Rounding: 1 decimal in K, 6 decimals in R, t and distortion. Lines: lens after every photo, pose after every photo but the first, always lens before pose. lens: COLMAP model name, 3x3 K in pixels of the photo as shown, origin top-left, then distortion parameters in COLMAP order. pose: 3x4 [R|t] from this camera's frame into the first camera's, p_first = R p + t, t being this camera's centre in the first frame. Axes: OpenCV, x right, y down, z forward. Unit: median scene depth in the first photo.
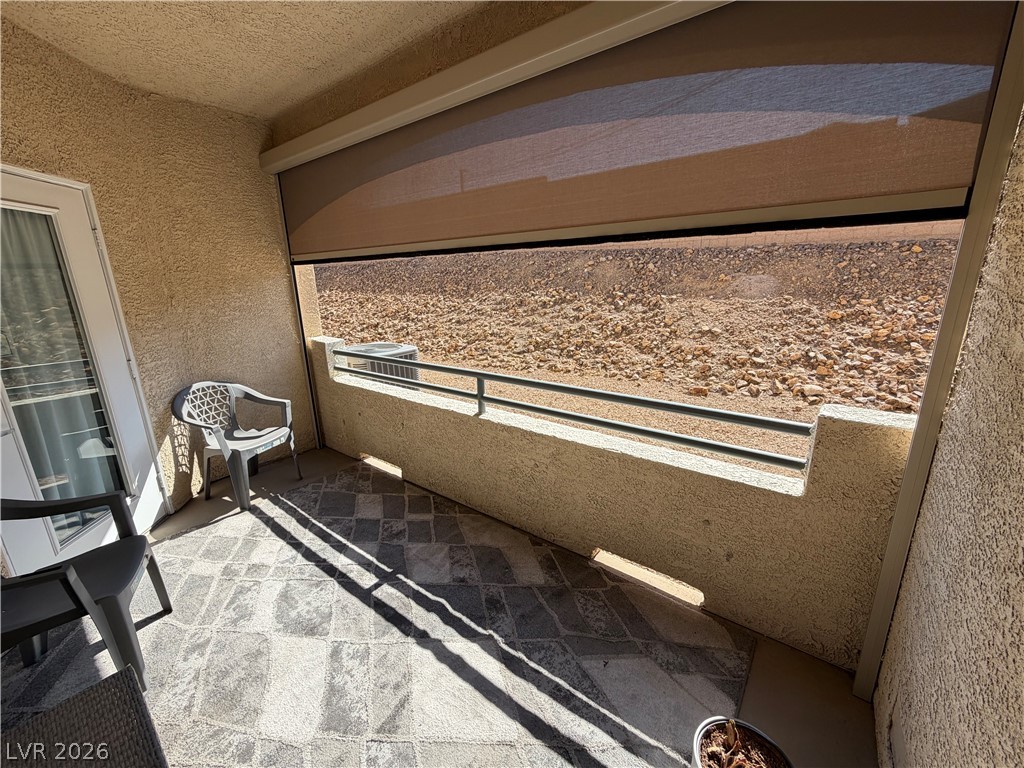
lens RADIAL K [[409.6, 0, 507.2], [0, 409.6, 383.5], [0, 0, 1]] dist [0.000683, 0.000089]
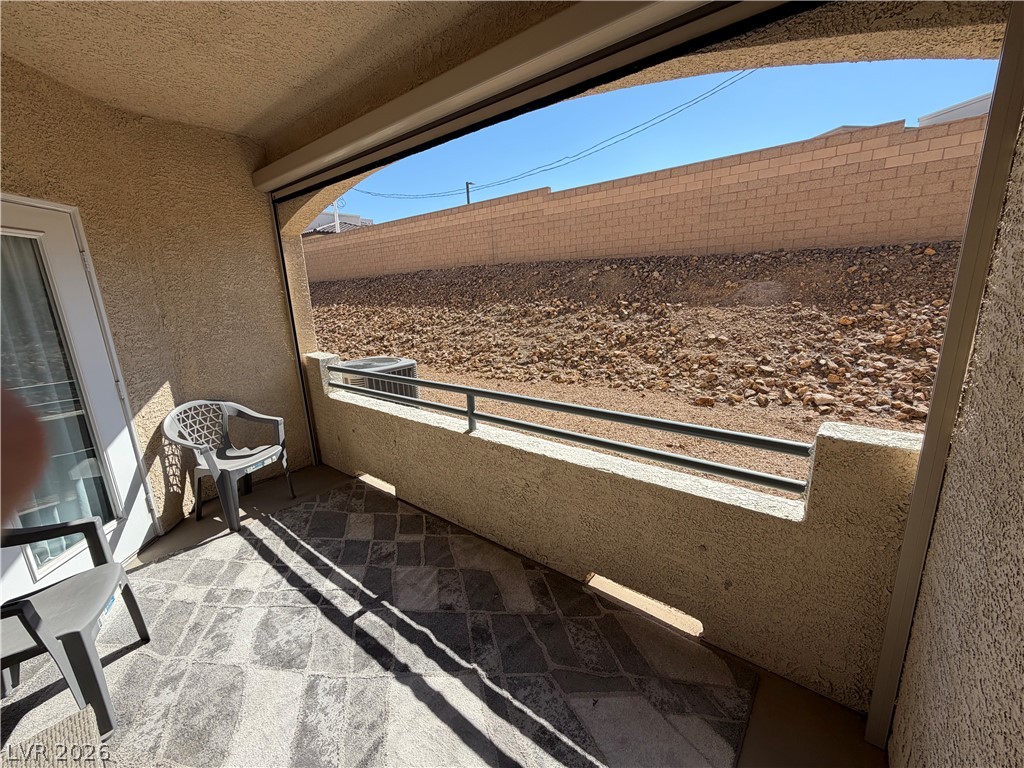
lens RADIAL K [[409.6, 0, 507.3], [0, 409.6, 383.5], [0, 0, 1]] dist [0.000683, 0.000089]
pose [[0.999609, -0.013105, -0.024685, 0.055945], [0.012531, 0.999651, -0.023274, -0.018468], [0.024981, 0.022956, 0.999424, 0.034275]]
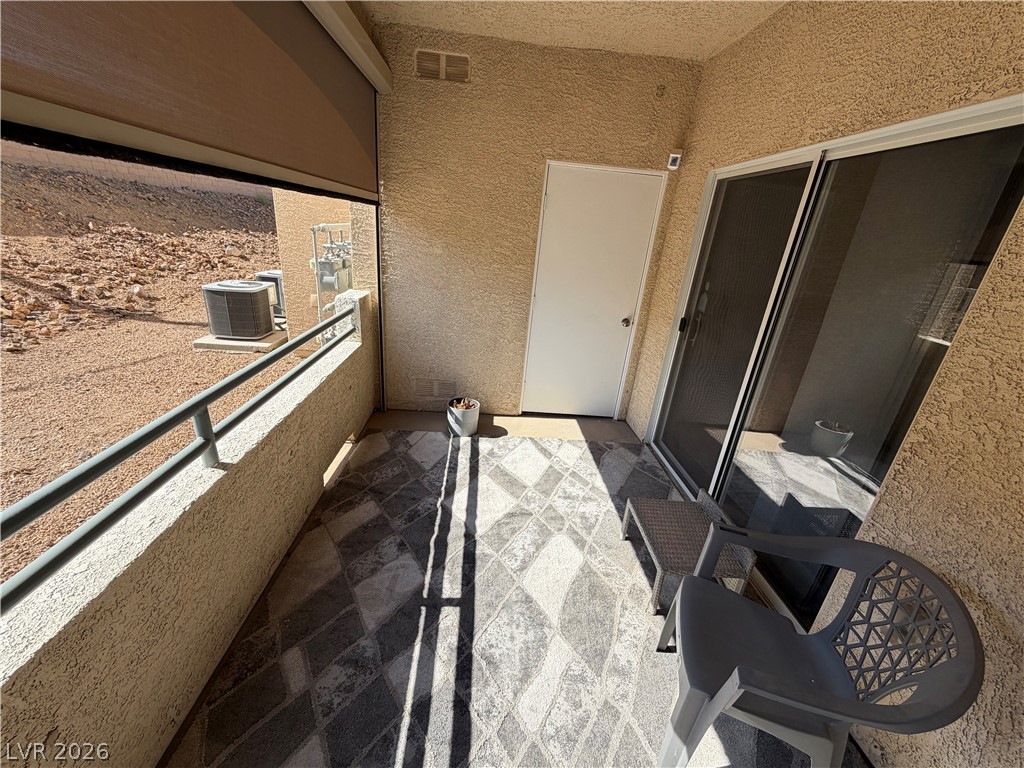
lens RADIAL K [[409.6, 0, 508.6], [0, 409.6, 383.3], [0, 0, 1]] dist [0.000683, 0.000089]
pose [[-0.646523, -0.301684, 0.700710, -0.848252], [0.127749, 0.862708, 0.489301, -0.311774], [-0.752123, 0.405860, -0.519220, 1.140248]]
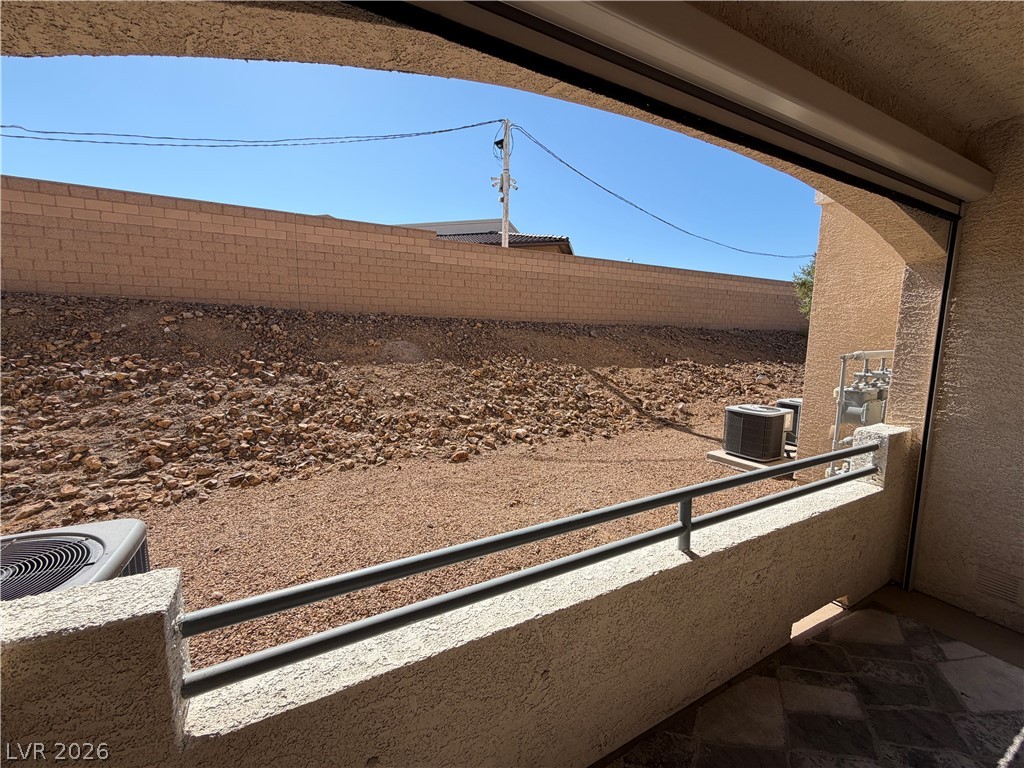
lens RADIAL K [[409.6, 0, 510.3], [0, 409.6, 383.8], [0, 0, 1]] dist [0.000683, 0.000089]
pose [[0.410730, -0.082439, 0.908023, -0.920276], [0.213483, 0.976915, -0.007872, -0.300417], [-0.886412, 0.197081, 0.418847, 1.114368]]
